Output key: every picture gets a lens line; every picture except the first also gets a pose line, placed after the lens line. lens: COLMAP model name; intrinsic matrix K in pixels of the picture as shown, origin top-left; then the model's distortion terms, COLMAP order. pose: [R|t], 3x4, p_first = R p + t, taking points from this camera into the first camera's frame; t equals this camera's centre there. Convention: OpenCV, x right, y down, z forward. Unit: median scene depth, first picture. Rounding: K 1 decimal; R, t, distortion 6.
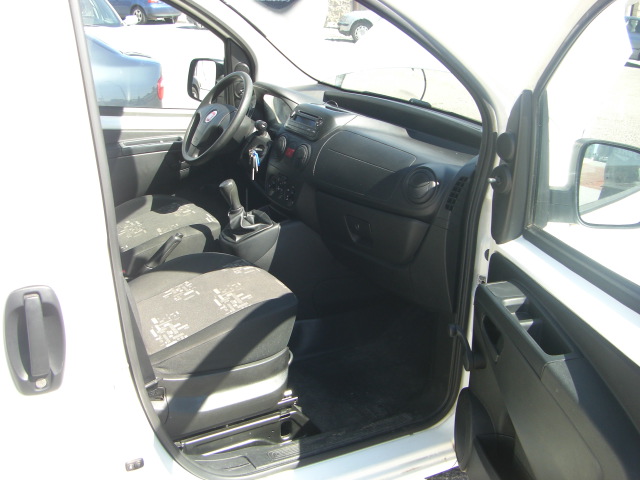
lens RADIAL K [[717.4, 0, 320.0], [0, 717.4, 240.0], [0, 0, 1]] dist [-0.159104, 0.065412]
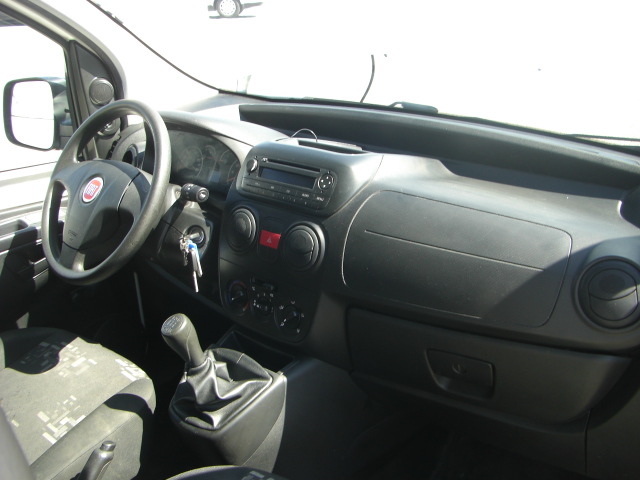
lens RADIAL K [[717.4, 0, 320.0], [0, 717.4, 240.0], [0, 0, 1]] dist [-0.159104, 0.065412]
pose [[0.938767, -0.191850, 0.286200, -0.155425], [0.178889, 0.981302, 0.071026, -0.146243], [-0.294475, -0.015479, 0.955534, 0.439181]]
